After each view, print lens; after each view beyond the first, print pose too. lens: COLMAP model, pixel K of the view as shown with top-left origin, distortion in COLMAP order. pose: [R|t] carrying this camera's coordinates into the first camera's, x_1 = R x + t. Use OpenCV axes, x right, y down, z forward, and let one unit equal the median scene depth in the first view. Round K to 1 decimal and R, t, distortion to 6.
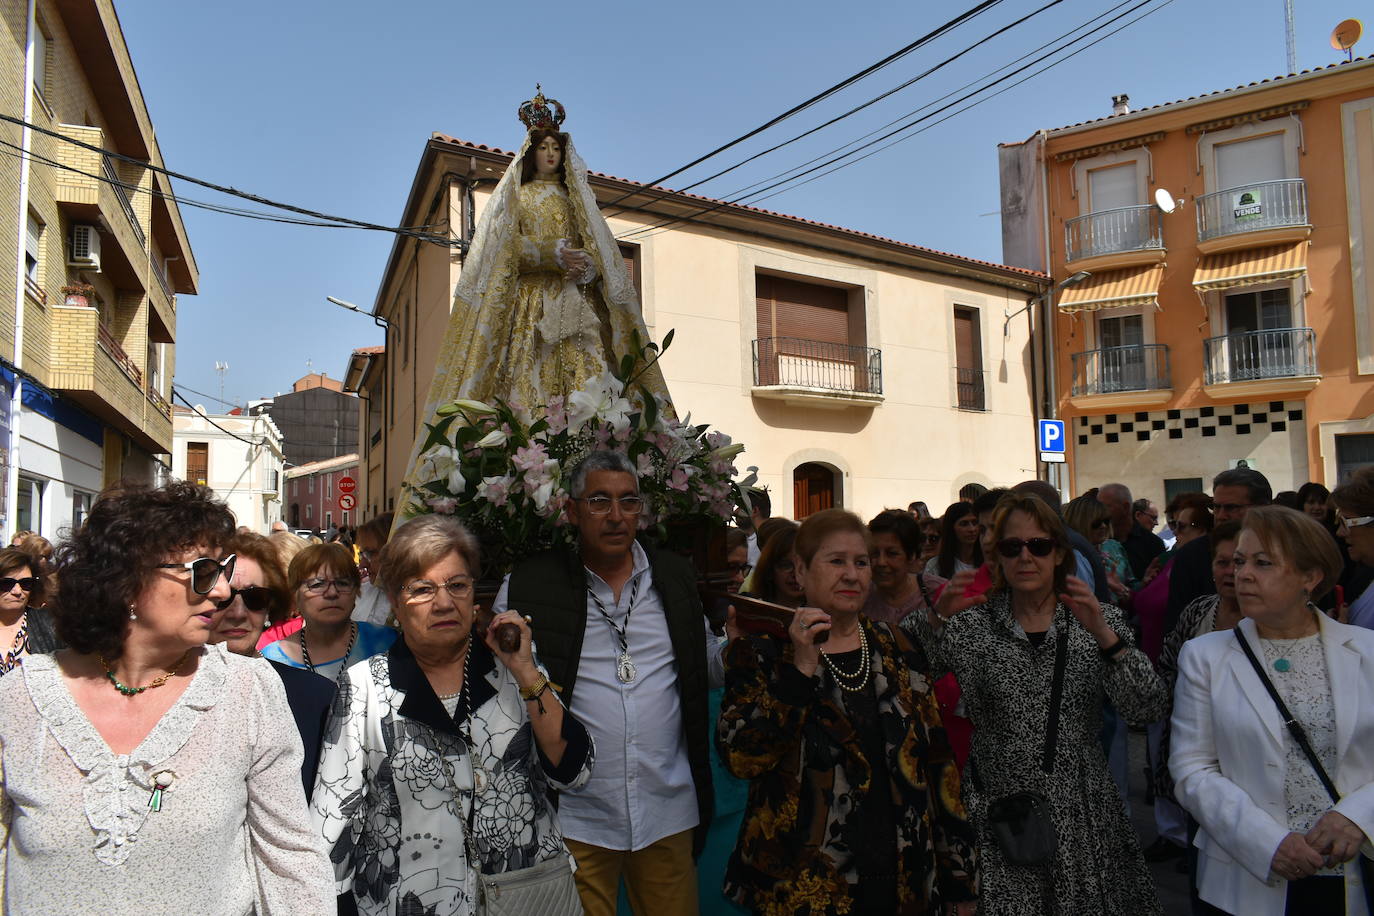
lens RADIAL K [[1061.1, 0, 695.8], [0, 1061.1, 460.4], [0, 0, 1]] dist [-0.031784, 0.007678]
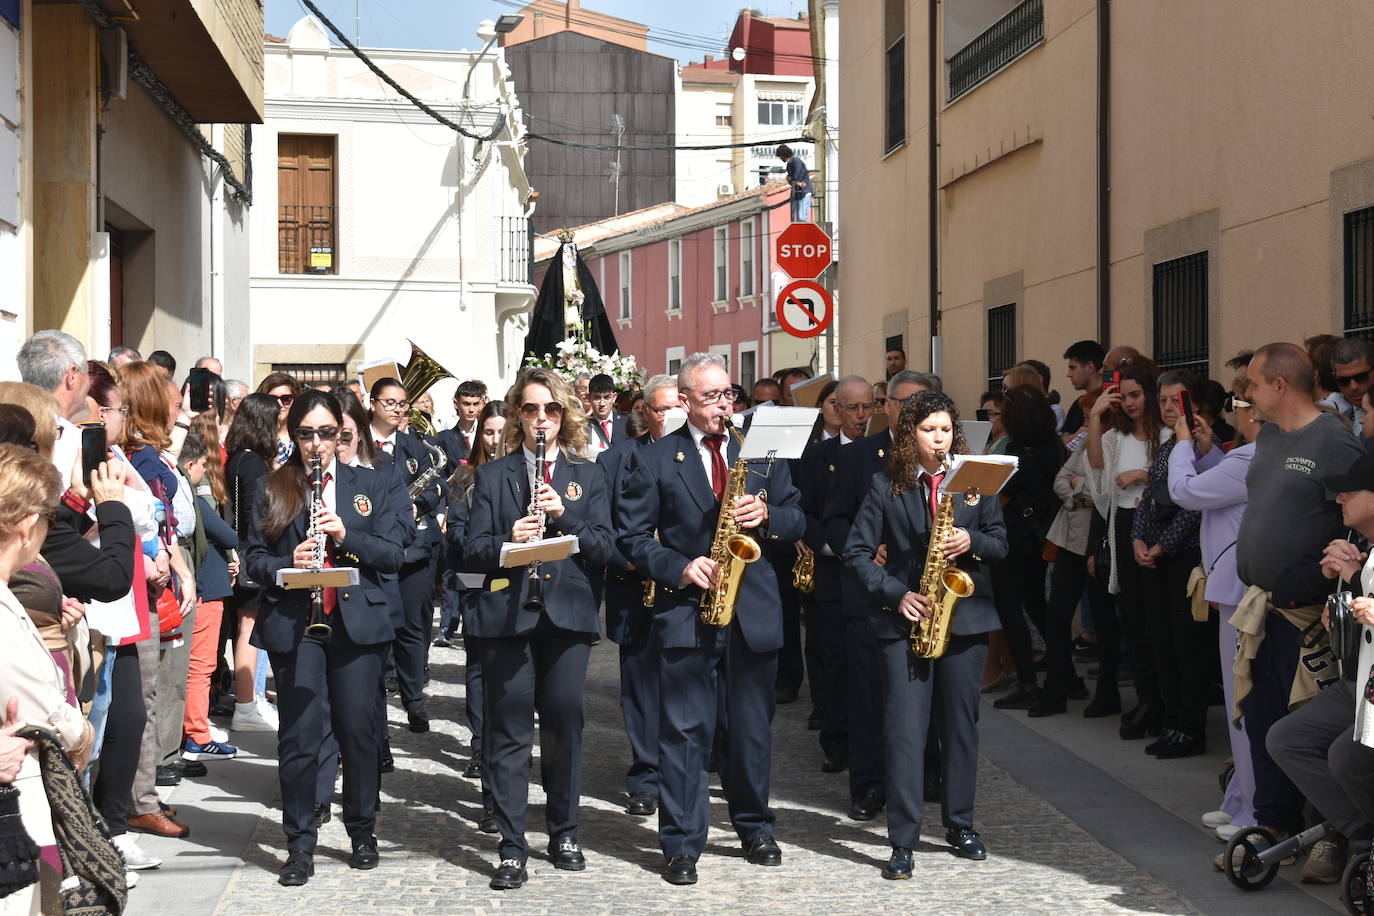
lens RADIAL K [[2721.2, 0, 680.6], [0, 2721.2, 459.5], [0, 0, 1]] dist [0.048964, 0.000000]
pose [[0.958856, 0.011652, -0.283653, -0.247990], [0.011602, 0.996714, 0.080161, 0.033618], [0.283655, -0.080154, 0.955571, 0.449677]]
